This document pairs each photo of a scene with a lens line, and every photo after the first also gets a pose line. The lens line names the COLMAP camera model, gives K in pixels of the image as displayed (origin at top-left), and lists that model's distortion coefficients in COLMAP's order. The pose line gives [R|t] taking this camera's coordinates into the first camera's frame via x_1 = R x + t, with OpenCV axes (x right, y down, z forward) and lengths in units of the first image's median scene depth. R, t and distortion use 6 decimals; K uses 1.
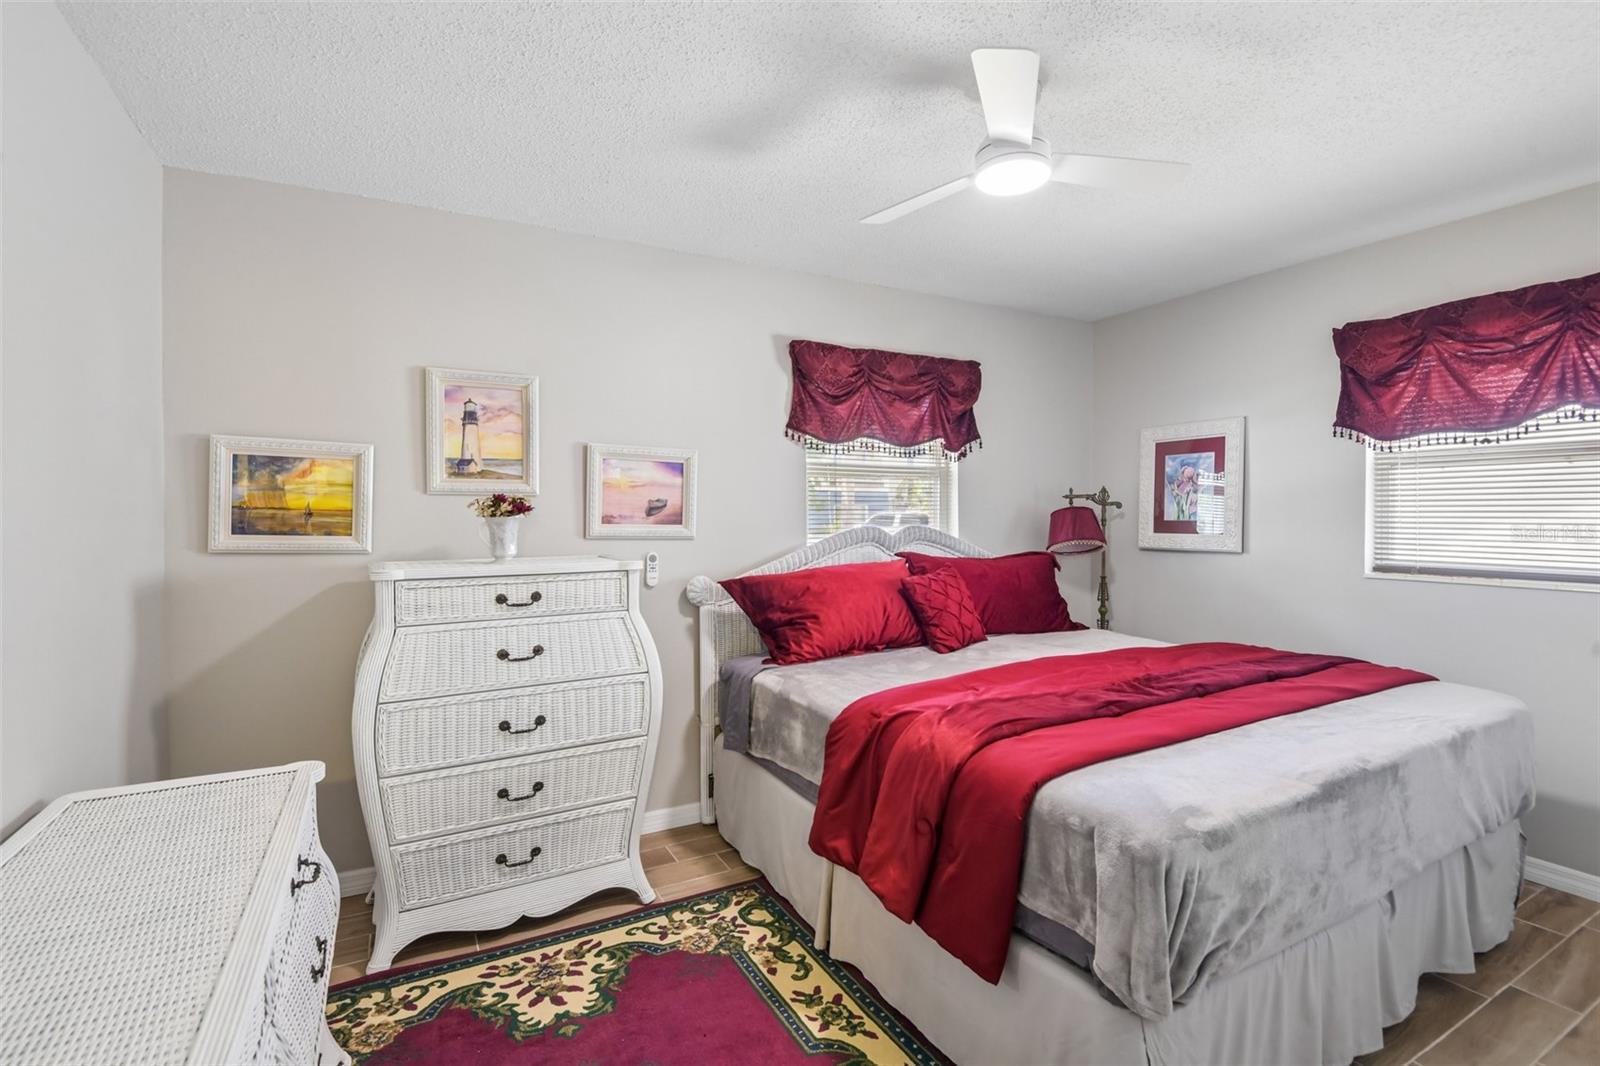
lens RADIAL K [[741.6, 0, 802.1], [0, 741.6, 526.6], [0, 0, 1]] dist [-0.002829, -0.008760]
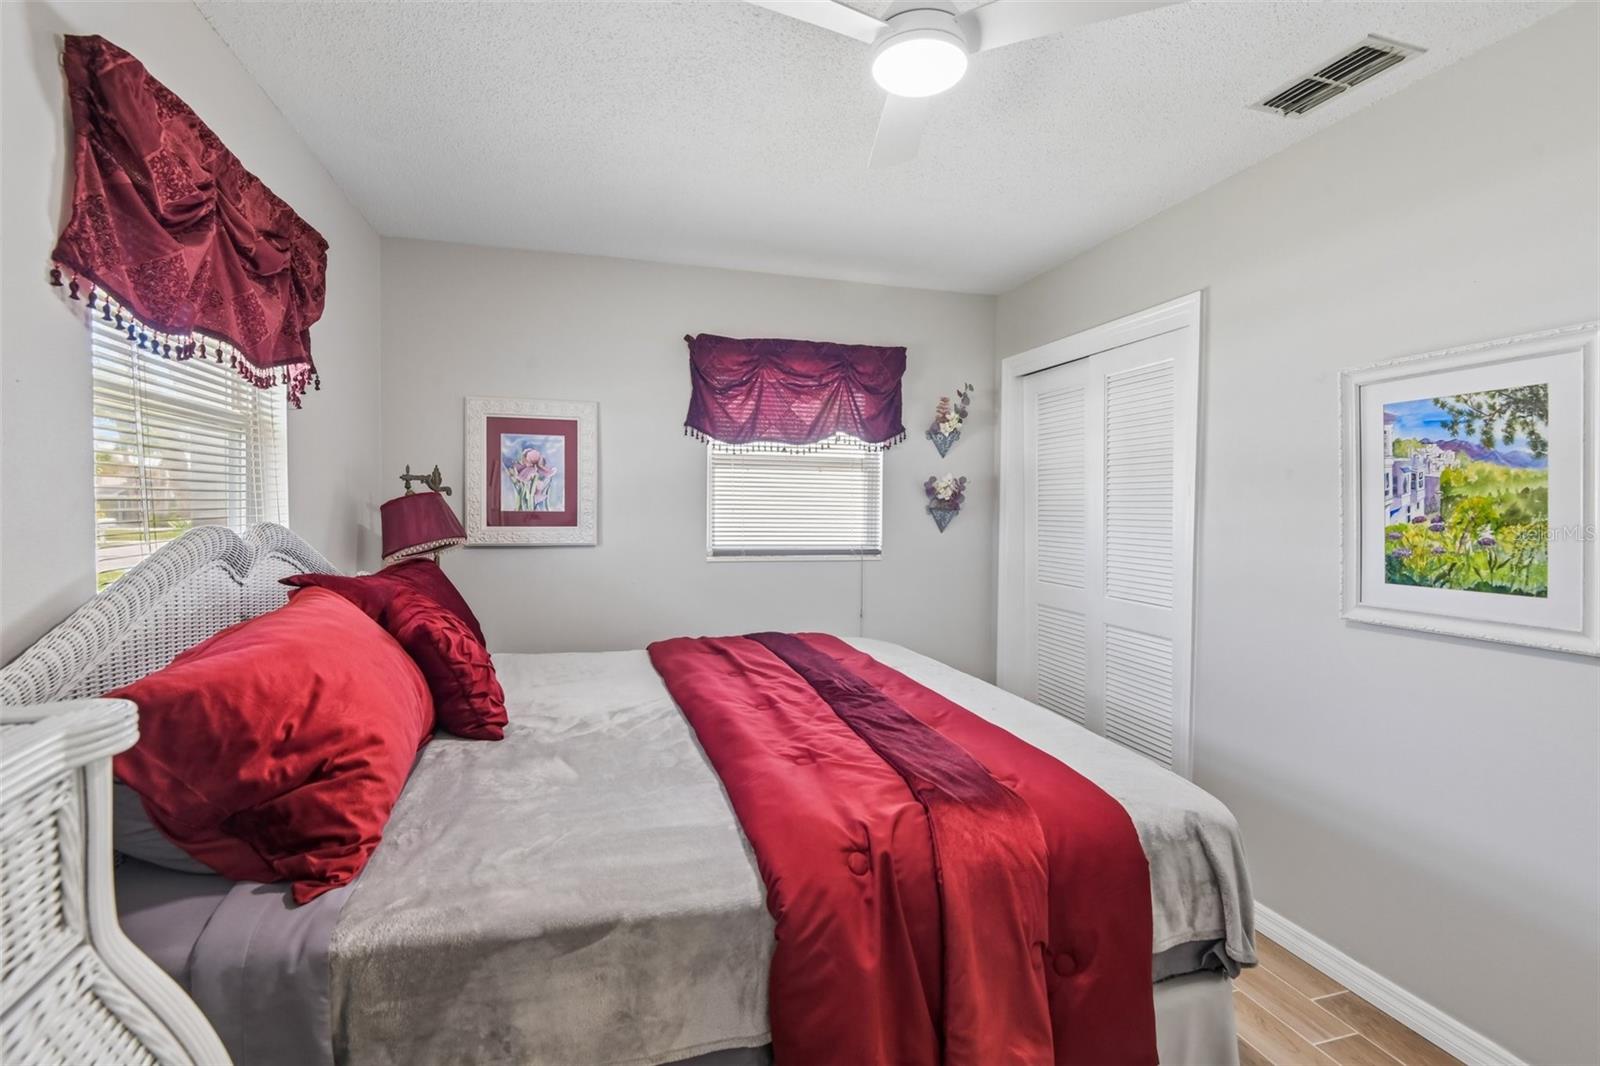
lens RADIAL K [[741.6, 0, 795.1], [0, 741.6, 531.3], [0, 0, 1]] dist [-0.002829, -0.008760]
pose [[0.222088, -0.028418, 0.974612, -0.294876], [0.003122, 0.999591, 0.028435, -0.009627], [-0.975022, -0.003272, 0.222086, 0.566883]]
